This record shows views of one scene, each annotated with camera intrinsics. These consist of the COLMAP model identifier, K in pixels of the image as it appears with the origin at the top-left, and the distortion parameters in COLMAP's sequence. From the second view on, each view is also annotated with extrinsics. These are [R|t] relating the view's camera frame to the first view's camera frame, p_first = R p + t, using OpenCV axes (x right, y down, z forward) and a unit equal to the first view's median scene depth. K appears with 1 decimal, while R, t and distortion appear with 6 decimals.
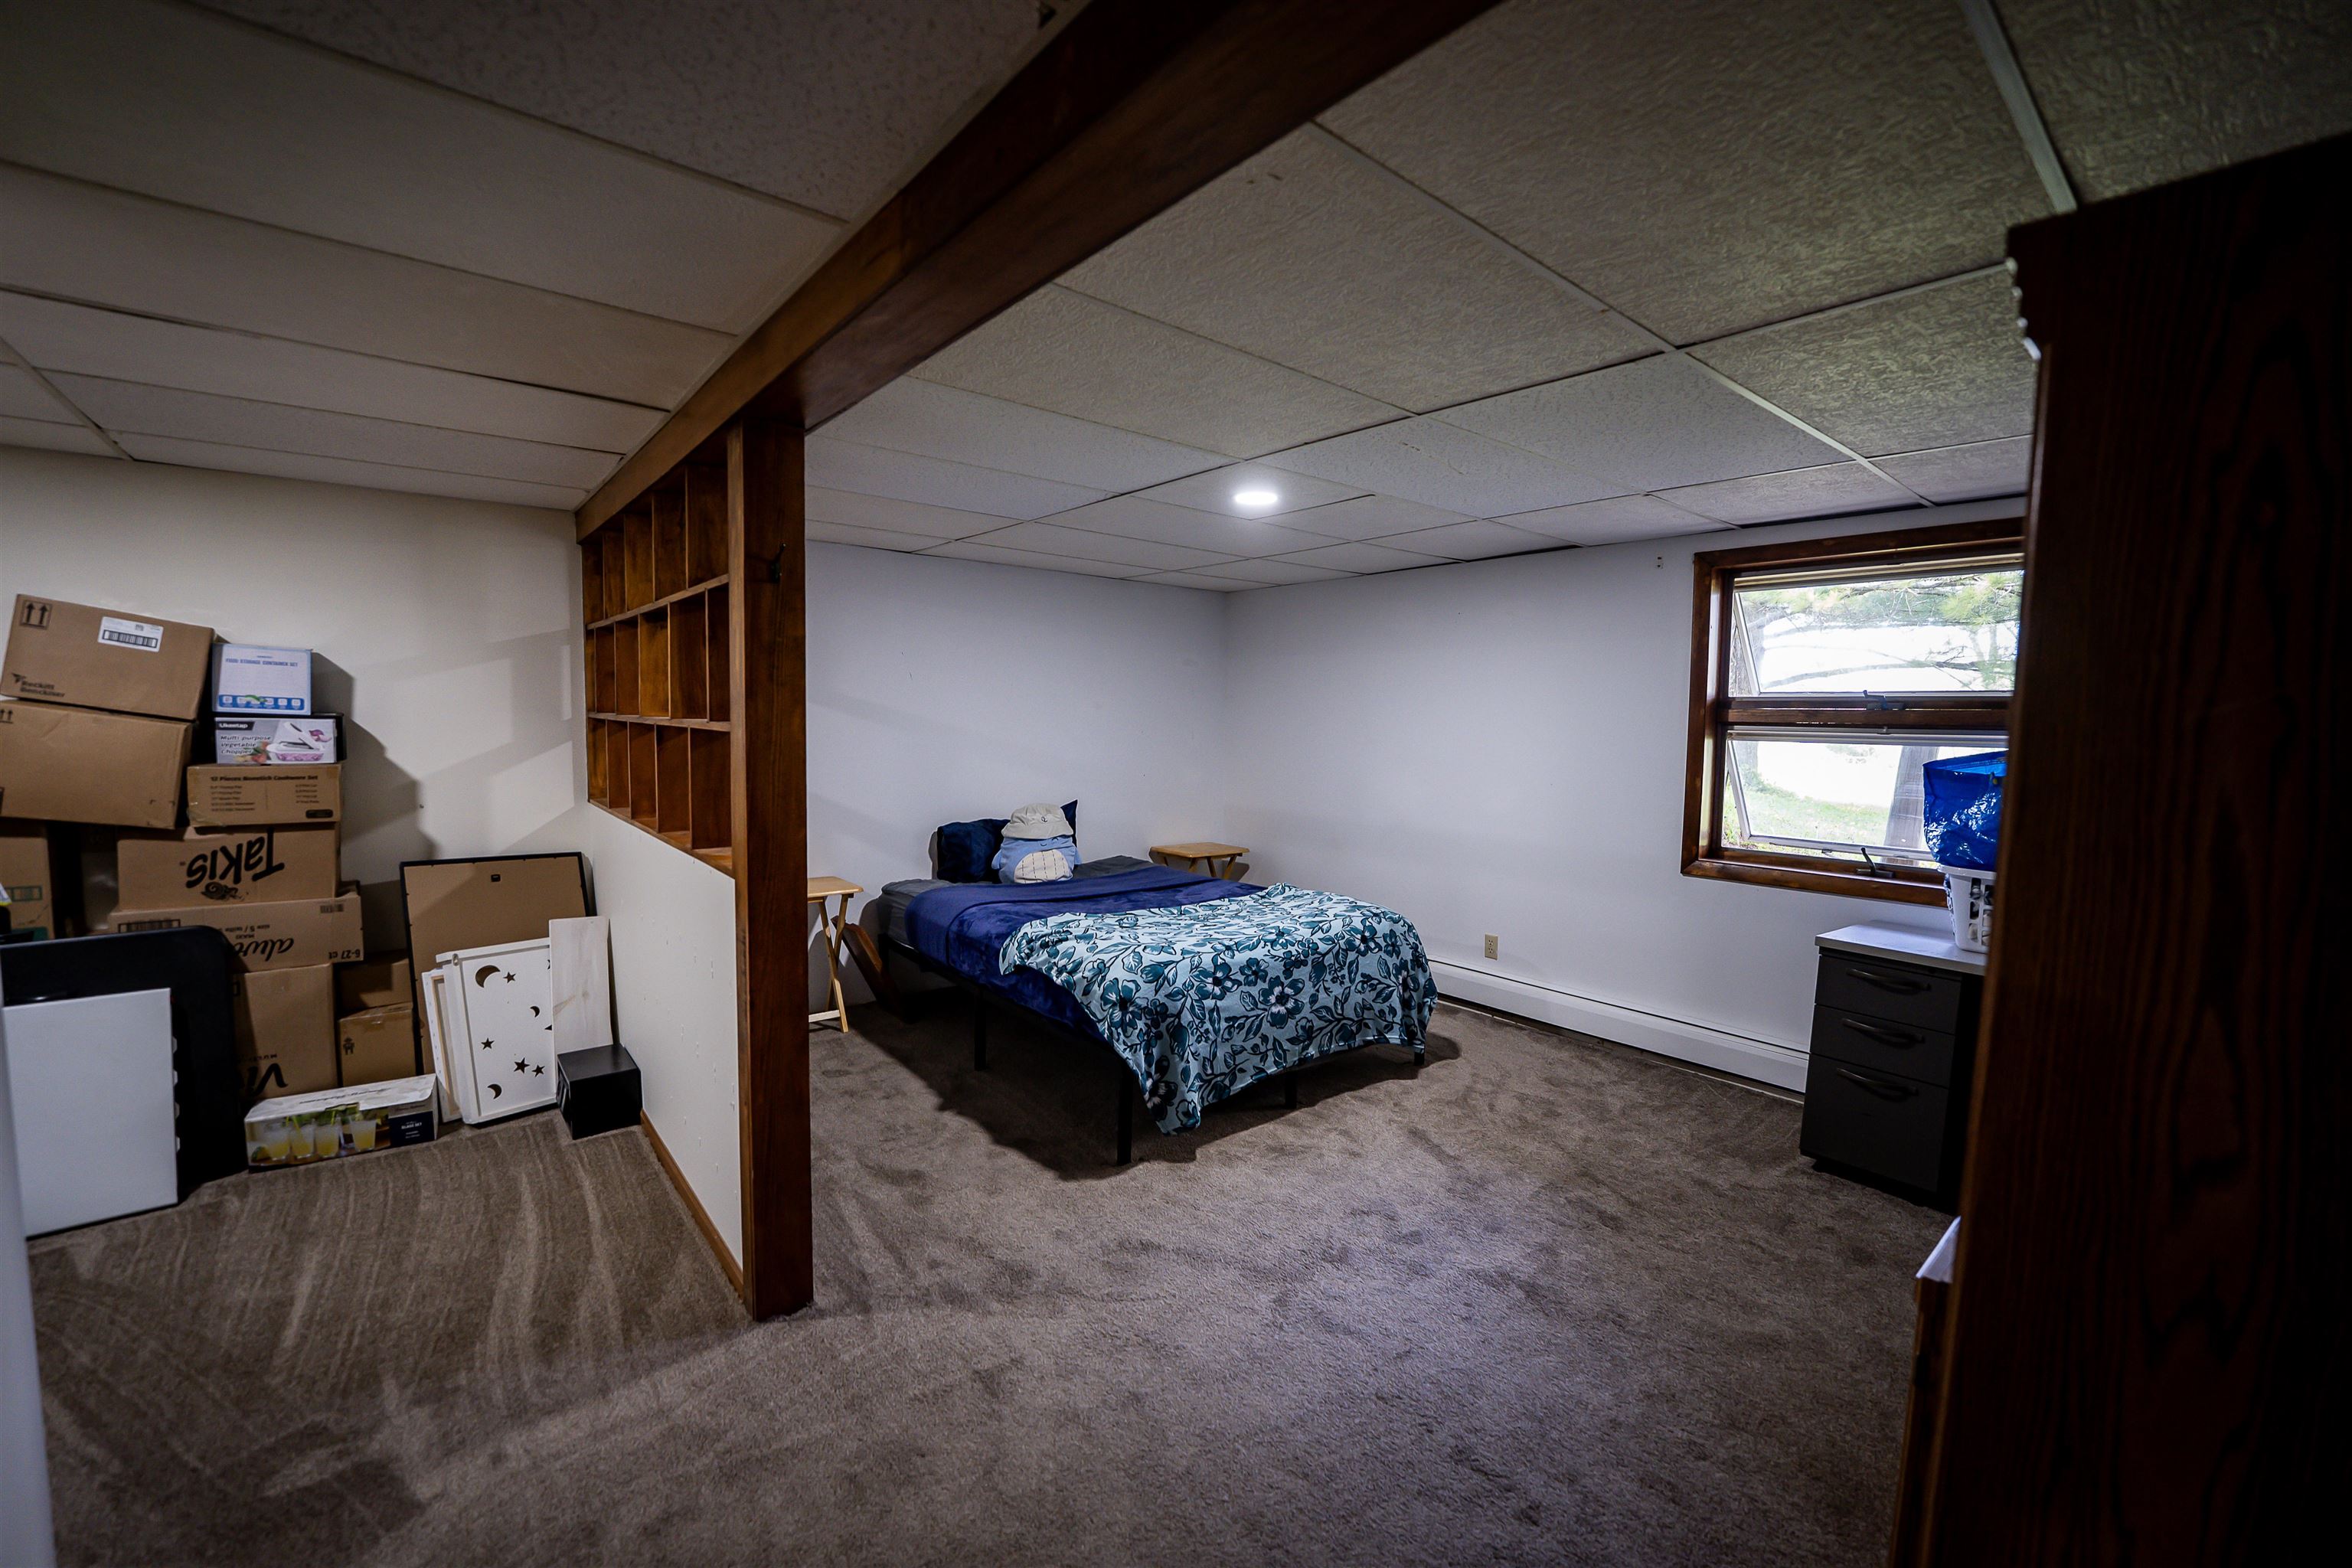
lens RADIAL K [[956.3, 0, 1176.0], [0, 956.3, 784.0], [0, 0, 1]] dist [-0.000671, -0.005239]
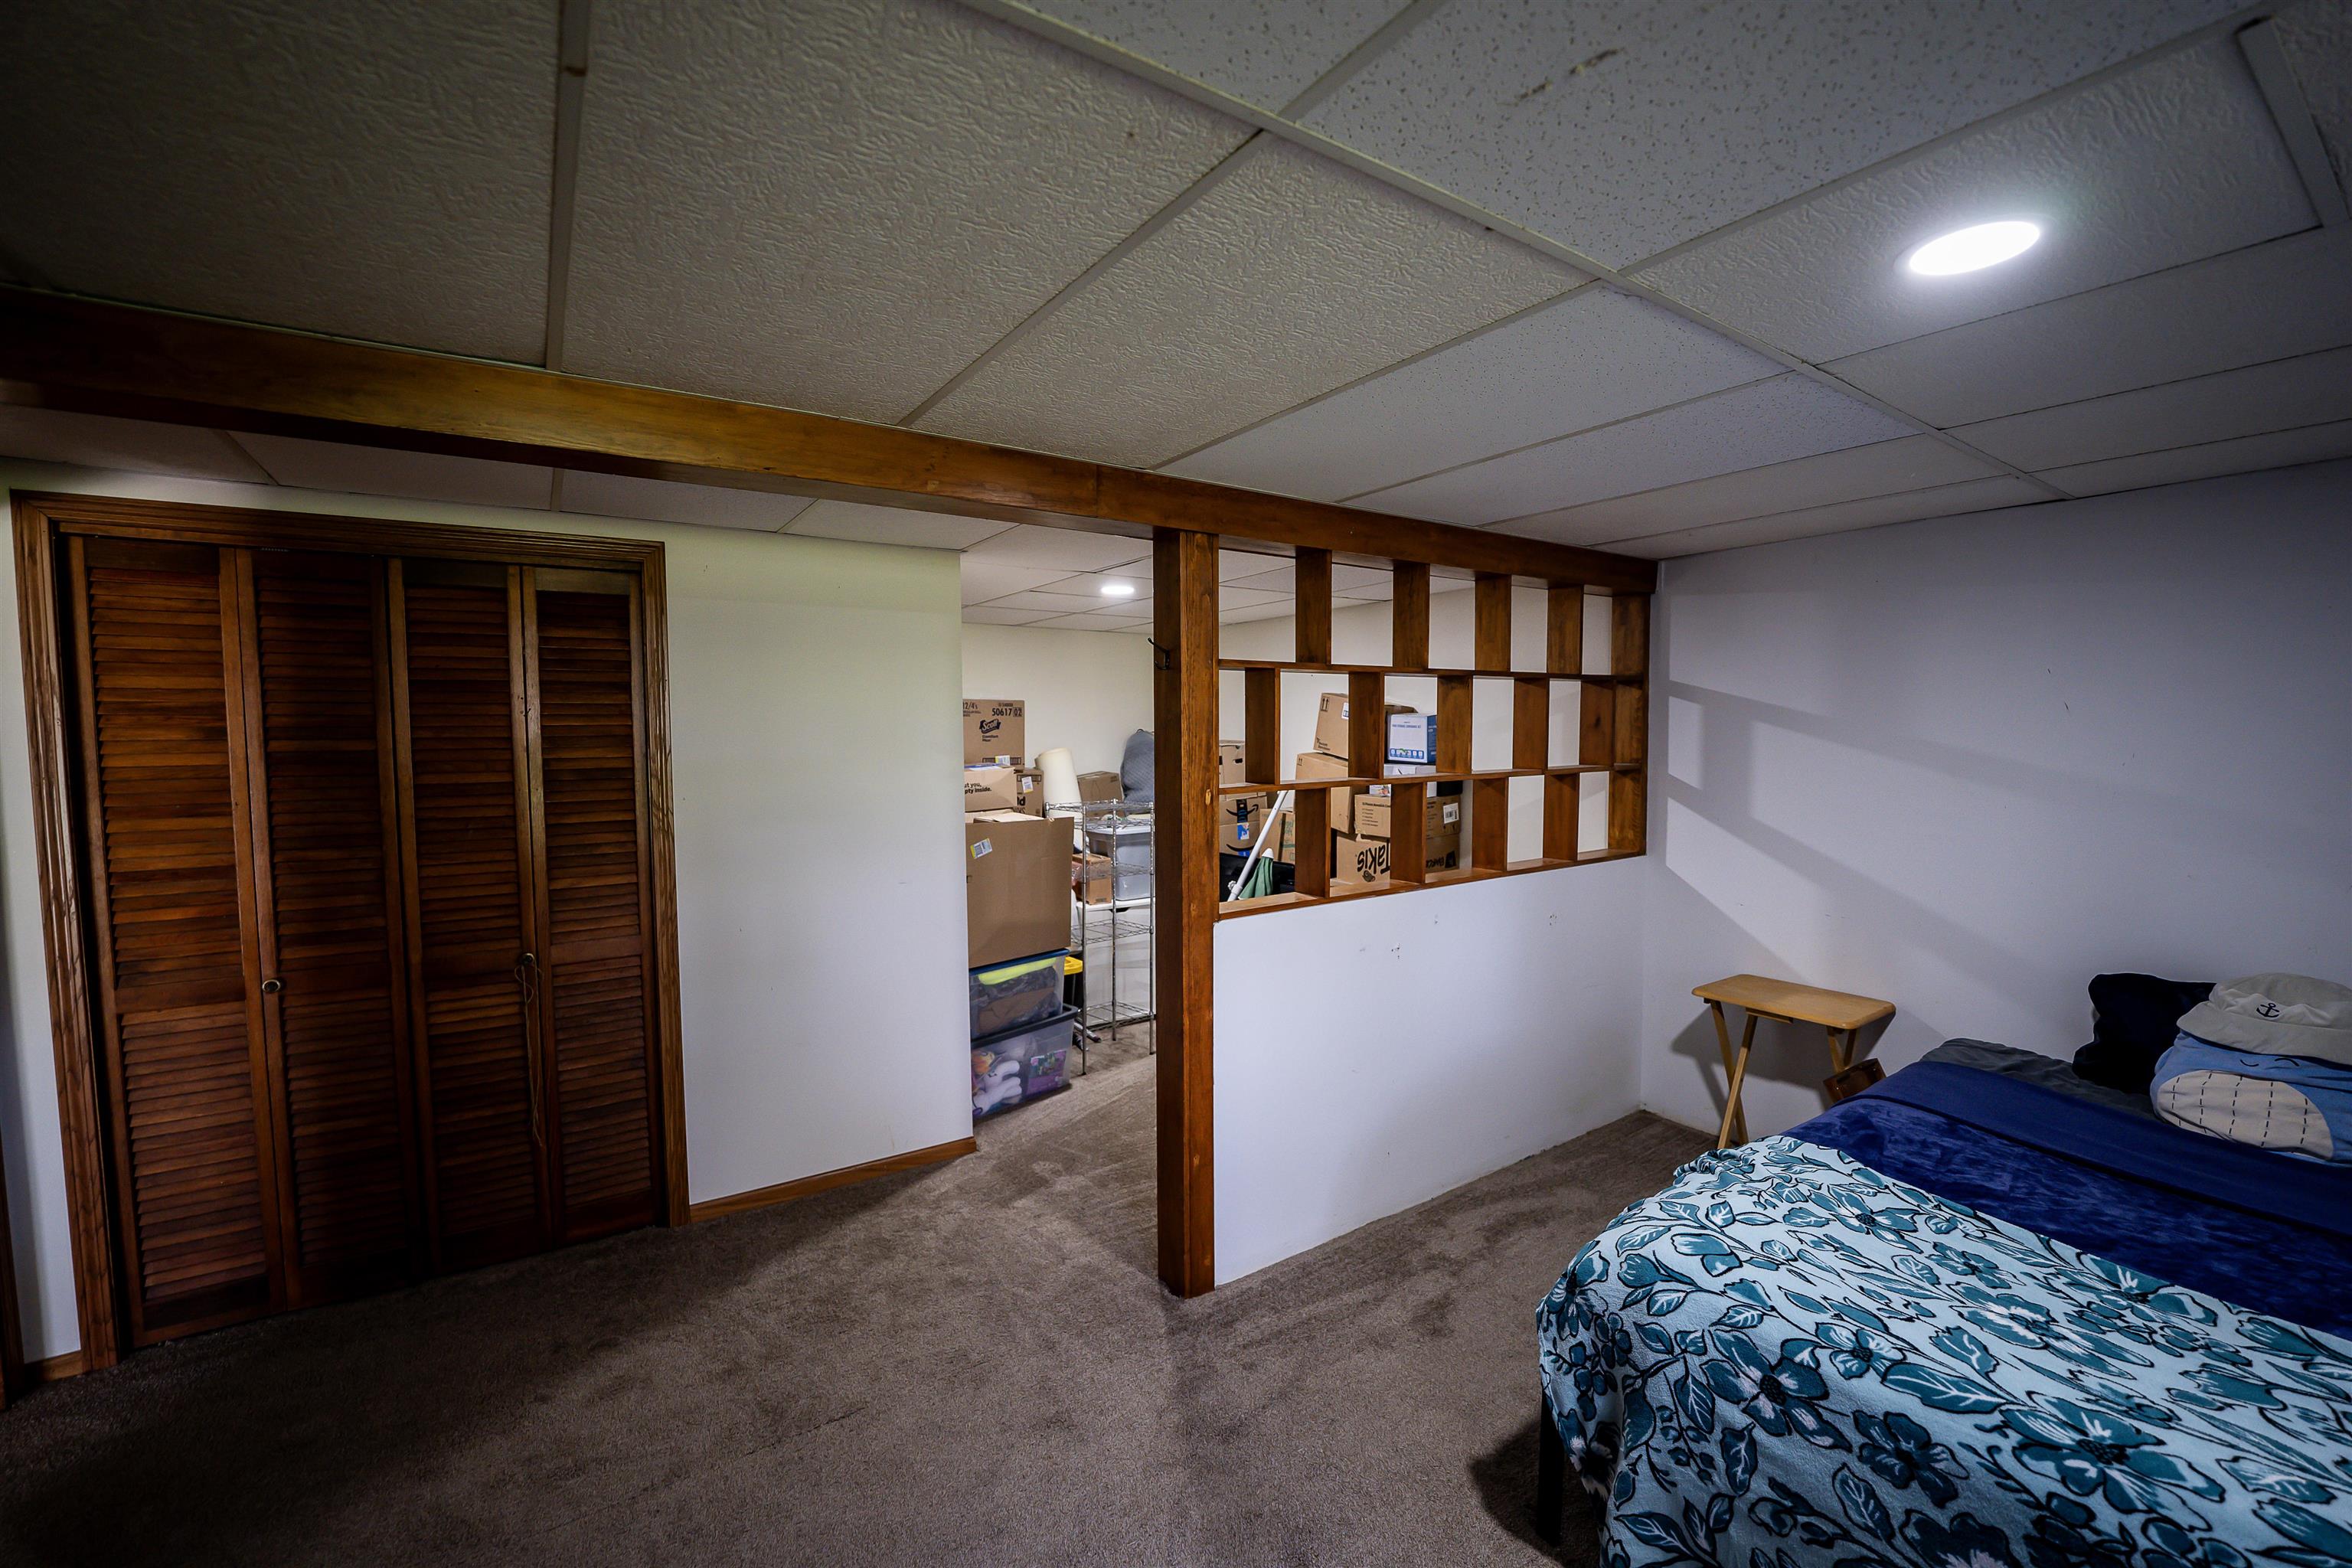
lens RADIAL K [[956.3, 0, 1176.0], [0, 956.3, 784.0], [0, 0, 1]] dist [-0.000671, -0.005239]
pose [[-0.088521, 0.043513, -0.995123, 0.522237], [-0.062283, 0.996849, 0.049129, -0.089173], [0.994125, 0.066328, -0.085532, 0.755091]]
